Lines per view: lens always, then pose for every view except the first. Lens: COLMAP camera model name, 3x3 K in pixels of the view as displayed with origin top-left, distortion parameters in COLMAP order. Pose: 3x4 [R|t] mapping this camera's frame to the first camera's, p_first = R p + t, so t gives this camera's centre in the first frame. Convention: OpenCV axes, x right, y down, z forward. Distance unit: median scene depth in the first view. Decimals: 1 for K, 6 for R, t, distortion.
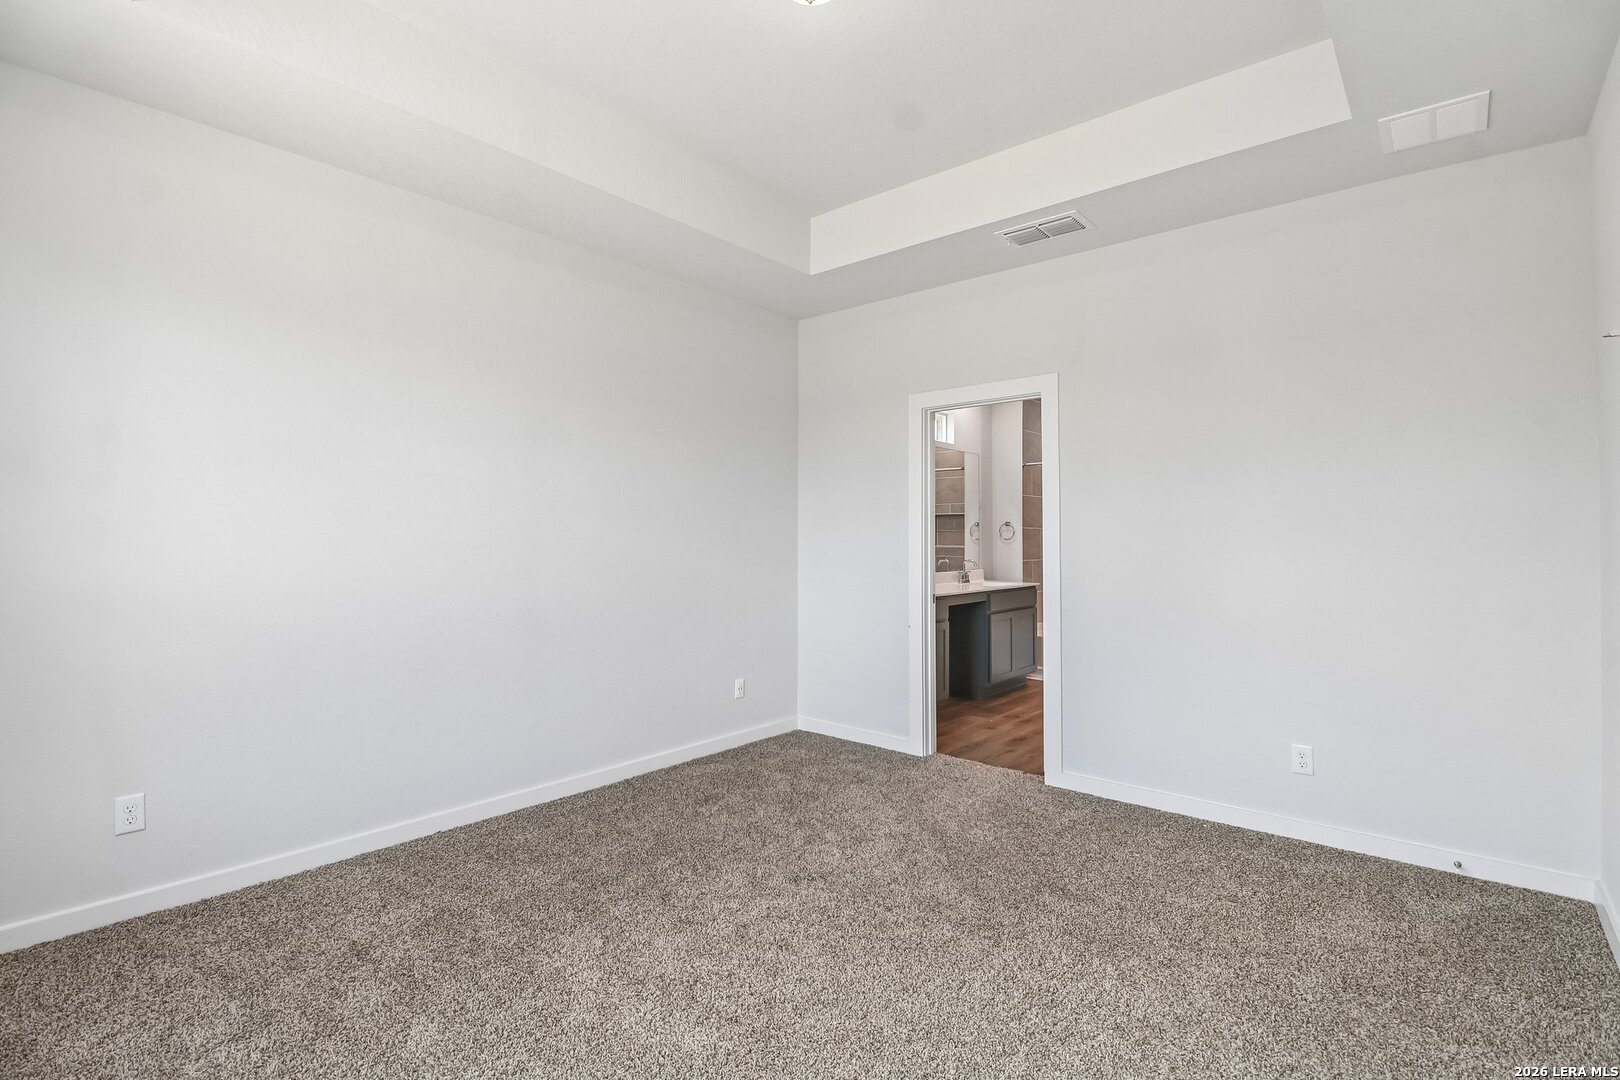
lens RADIAL K [[759.6, 0, 799.7], [0, 759.6, 529.7], [0, 0, 1]] dist [0.001869, -0.010664]
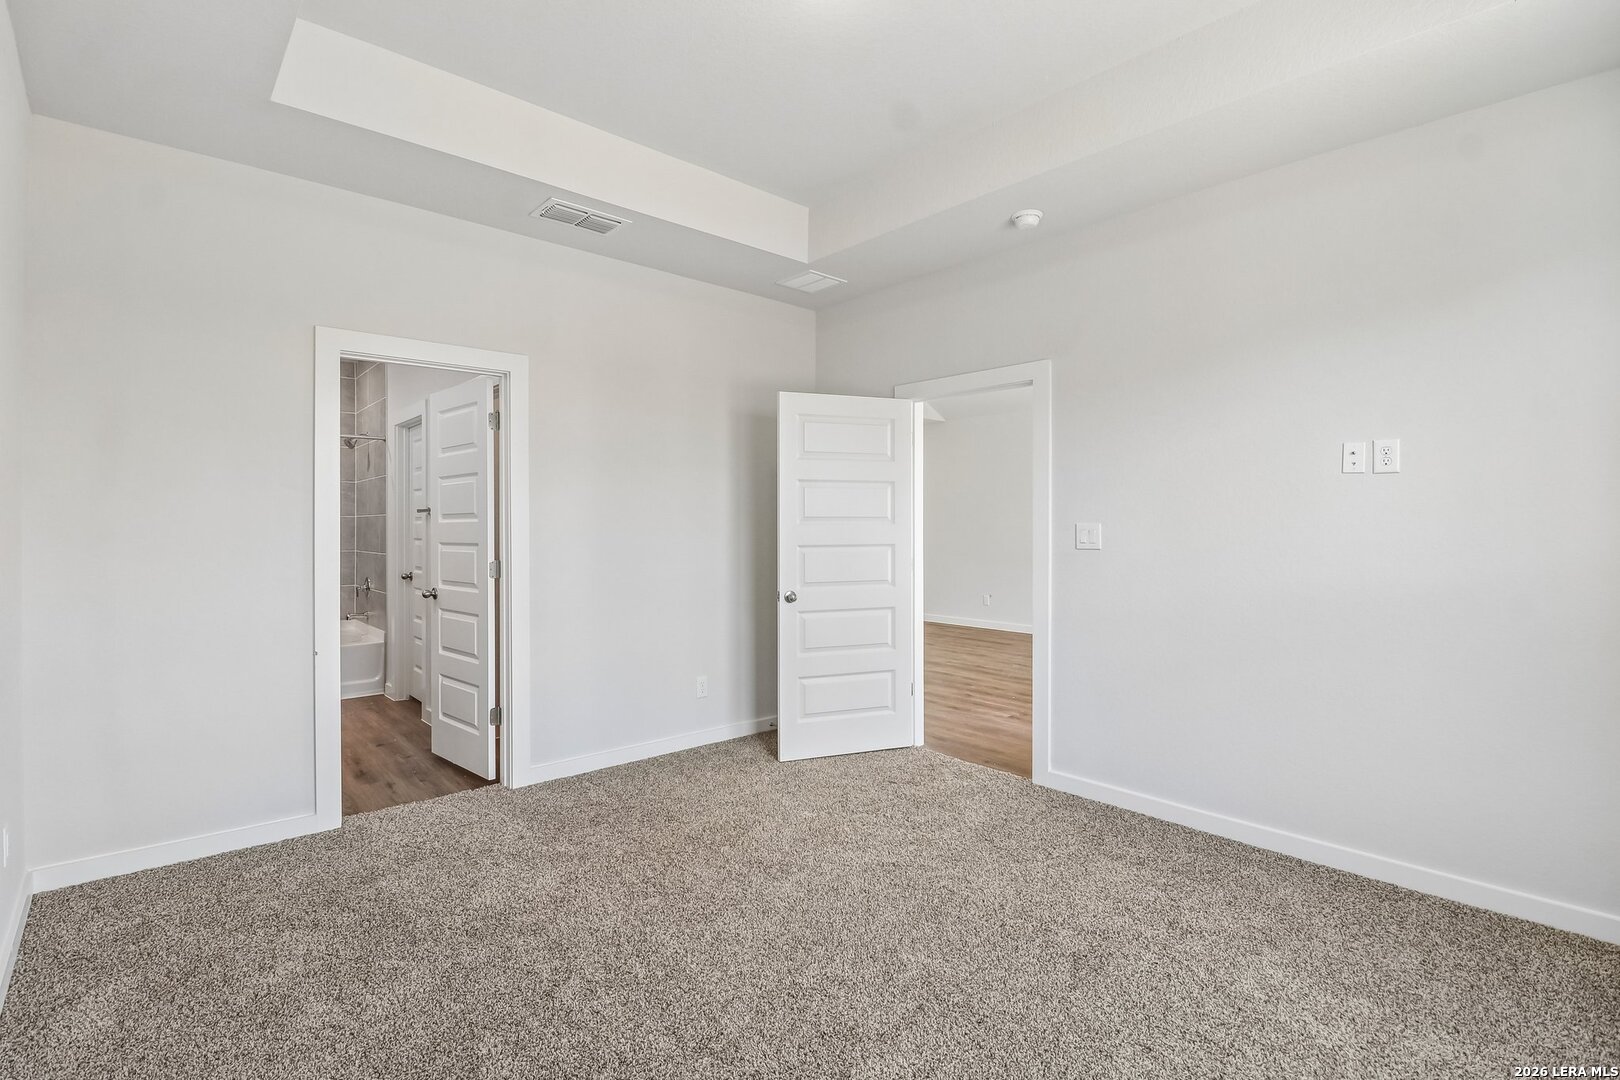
lens RADIAL K [[759.6, 0, 799.7], [0, 759.6, 529.7], [0, 0, 1]] dist [0.001869, -0.010664]
pose [[0.136843, -0.009351, 0.990549, -0.612317], [-0.010698, 0.999883, 0.010917, -0.002067], [-0.990535, -0.012091, 0.136727, 0.566715]]
